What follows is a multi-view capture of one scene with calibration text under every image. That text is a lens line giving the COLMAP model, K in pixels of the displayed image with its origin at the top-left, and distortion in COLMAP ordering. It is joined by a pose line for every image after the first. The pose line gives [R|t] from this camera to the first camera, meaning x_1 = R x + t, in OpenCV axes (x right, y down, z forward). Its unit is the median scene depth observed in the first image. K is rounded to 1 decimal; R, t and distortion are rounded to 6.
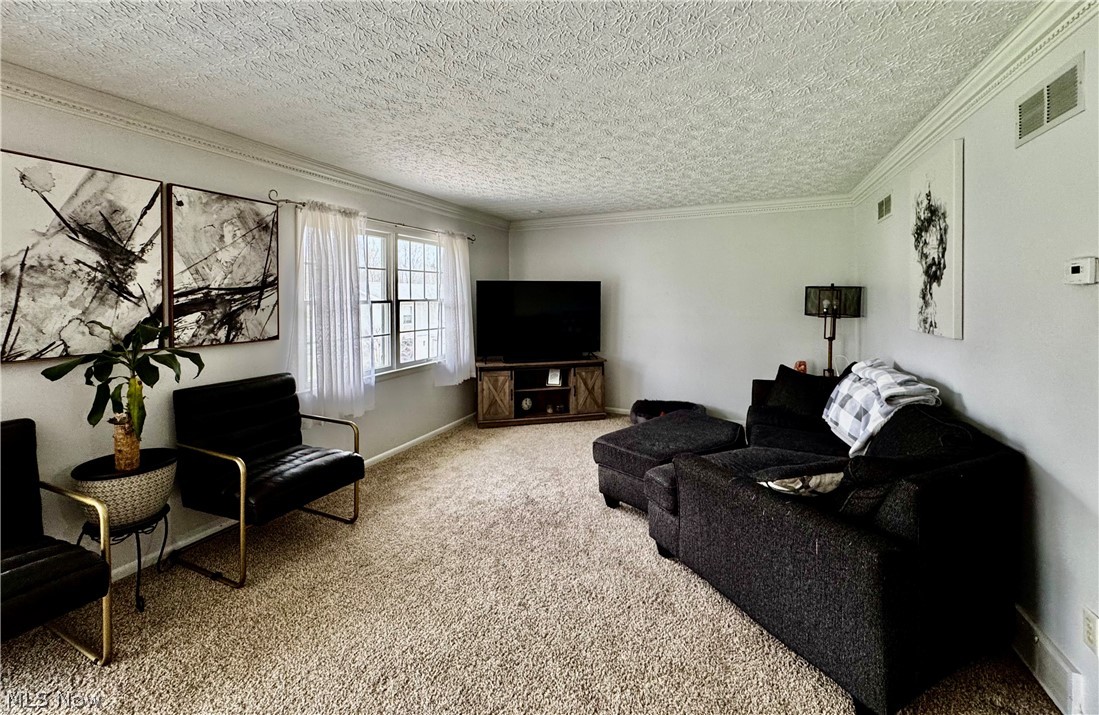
lens RADIAL K [[444.5, 0, 551.8], [0, 444.5, 303.0], [0, 0, 1]] dist [-0.001589, -0.000223]
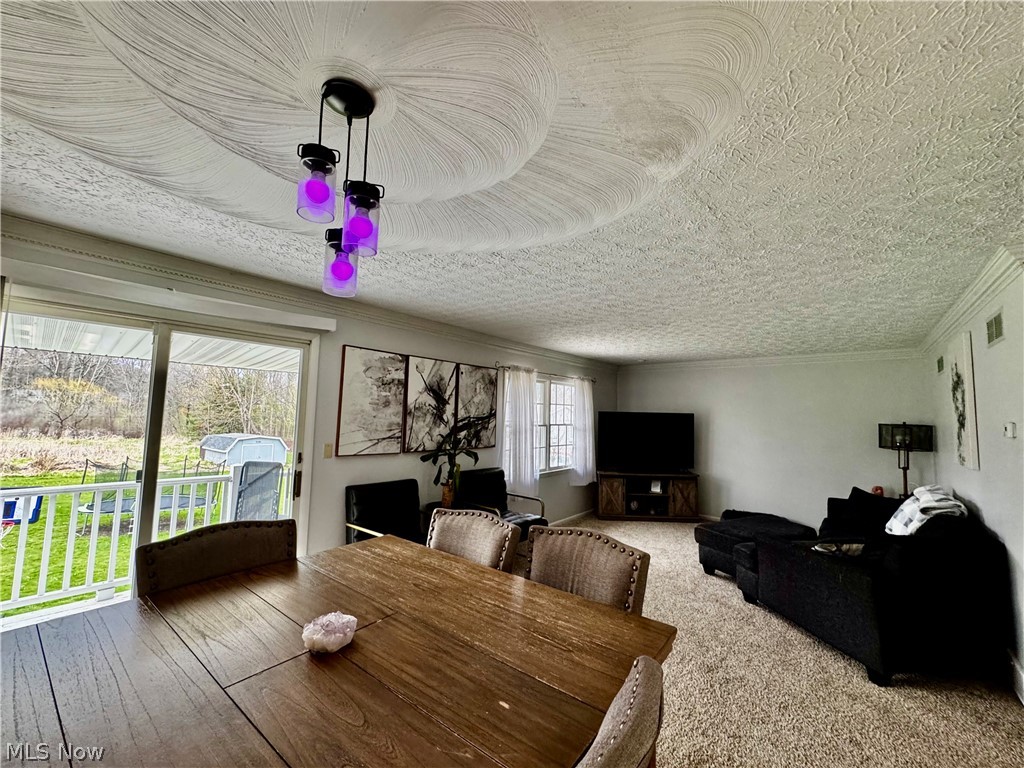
lens RADIAL K [[412.8, 0, 512.8], [0, 412.8, 385.0], [0, 0, 1]] dist [-0.003197, 0.000017]
pose [[0.960616, 0.006108, -0.277812, -0.121995], [-0.030835, 0.995927, -0.084727, -0.026198], [0.276163, 0.089956, 0.956892, -0.577024]]
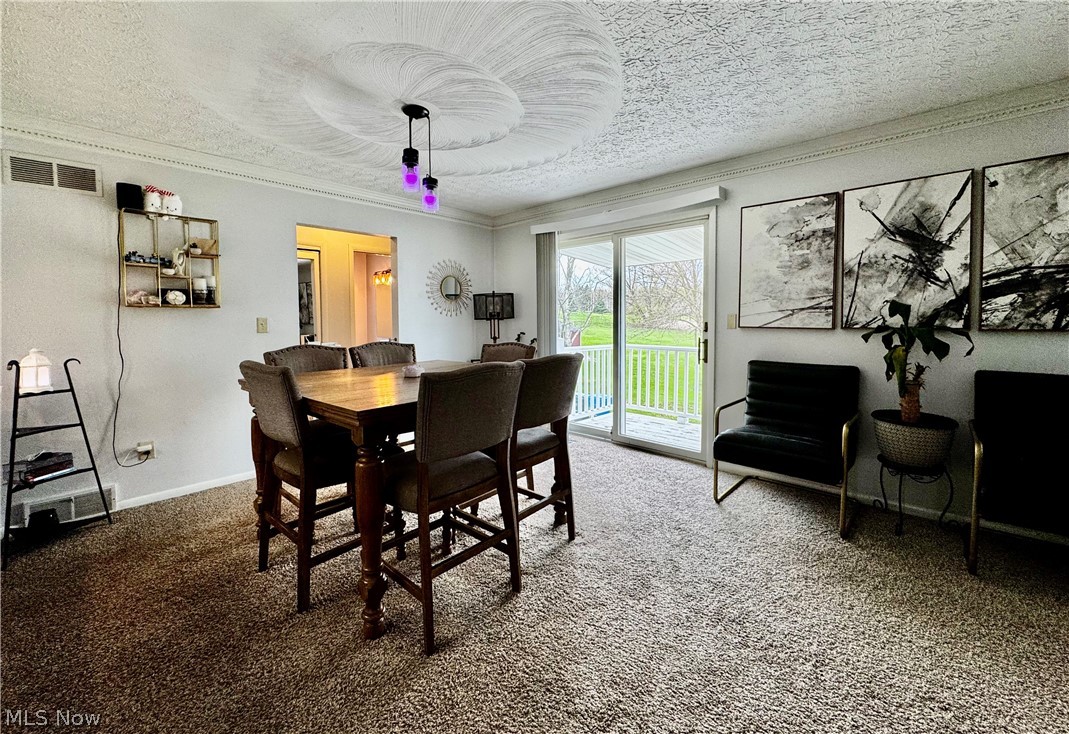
lens RADIAL K [[439.2, 0, 527.8], [0, 439.2, 335.9], [0, 0, 1]] dist [-0.003766, 0.000243]
pose [[-0.344607, 0.040036, -0.937893, 0.408751], [-0.002923, 0.999040, 0.043720, 0.068071], [0.938742, 0.017808, -0.344159, 0.332753]]
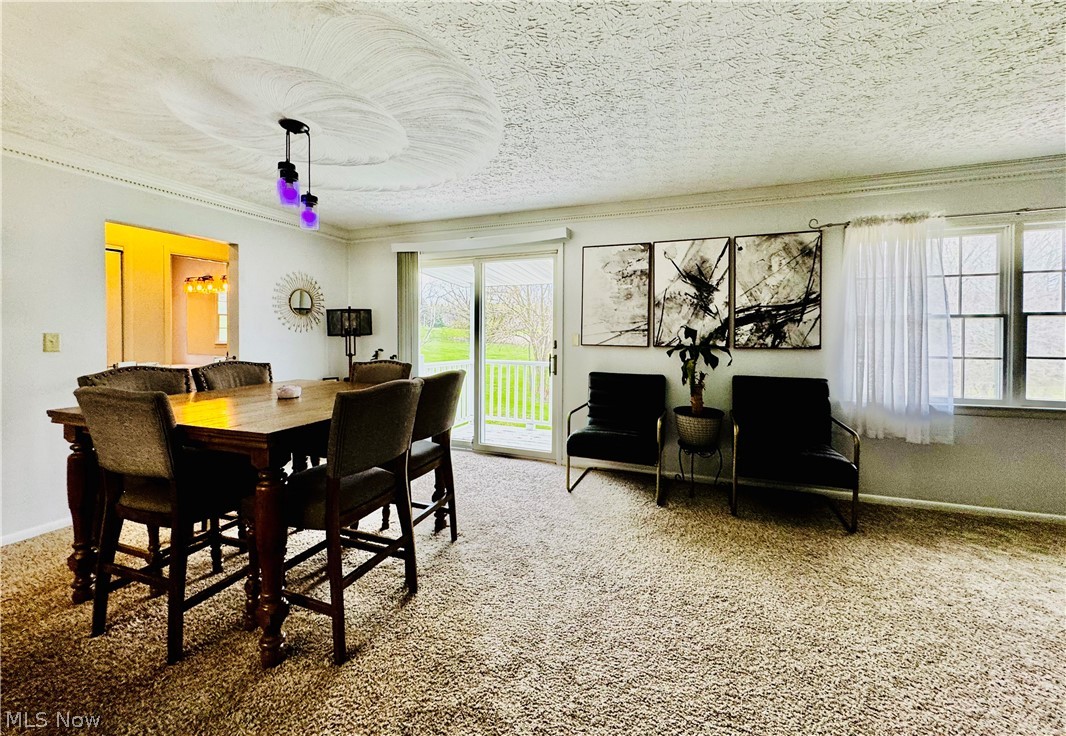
lens RADIAL K [[442.9, 0, 533.6], [0, 442.9, 338.9], [0, 0, 1]] dist [-0.002584, -0.000559]
pose [[0.033547, 0.015748, -0.999313, 0.544891], [-0.014382, 0.999780, 0.015273, 0.054506], [0.999334, 0.013859, 0.033766, 0.250685]]
